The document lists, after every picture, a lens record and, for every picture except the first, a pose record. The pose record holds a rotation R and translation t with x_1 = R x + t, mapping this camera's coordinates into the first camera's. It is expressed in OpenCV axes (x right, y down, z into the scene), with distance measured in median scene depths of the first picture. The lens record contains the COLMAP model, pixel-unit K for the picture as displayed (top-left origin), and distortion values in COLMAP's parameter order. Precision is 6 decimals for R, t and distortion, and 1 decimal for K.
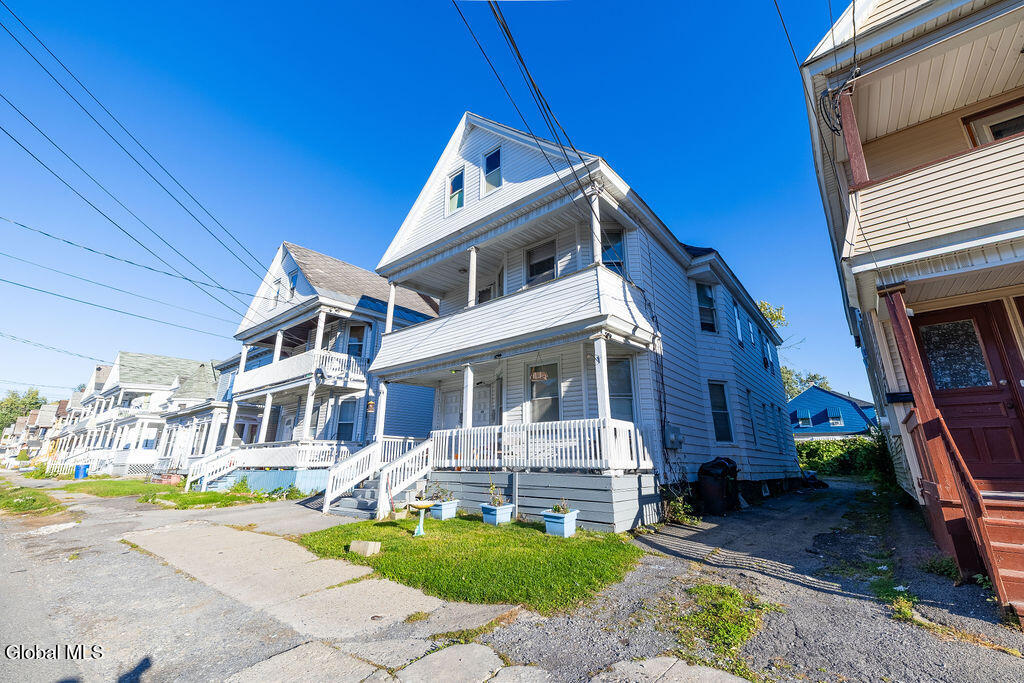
lens RADIAL K [[417.0, 0, 513.9], [0, 417.0, 335.9], [0, 0, 1]] dist [0.055312, -0.019322]
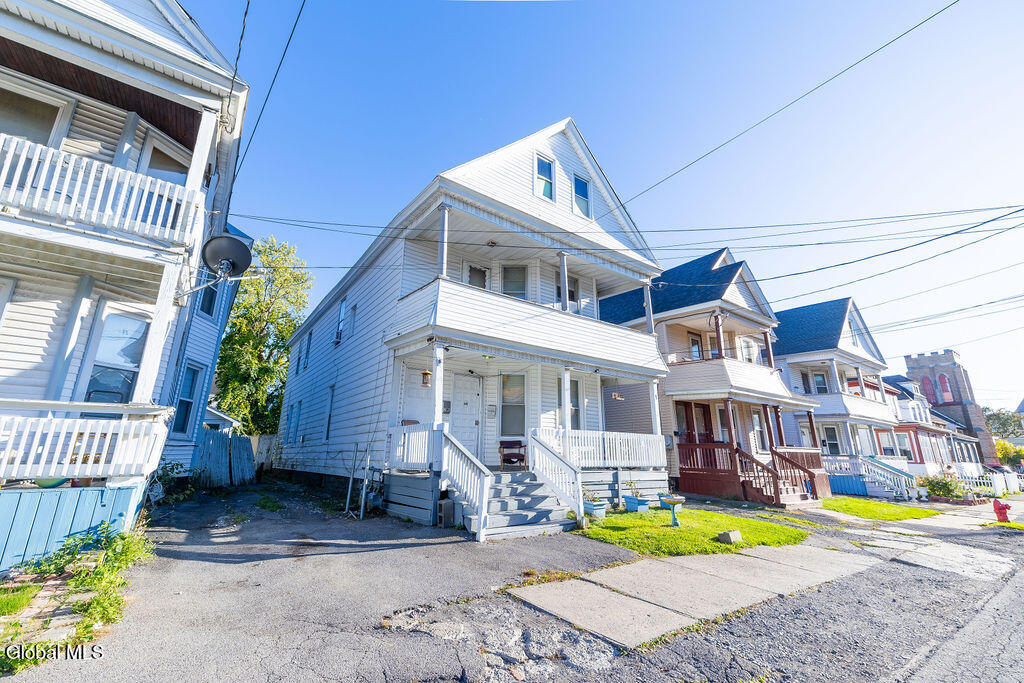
lens RADIAL K [[417.0, 0, 513.9], [0, 417.0, 335.9], [0, 0, 1]] dist [0.055312, -0.019322]
pose [[0.243784, 0.277457, 0.929294, -1.064999], [-0.276293, 0.938365, -0.207685, 0.236956], [-0.929641, -0.206127, 0.305418, 0.791450]]
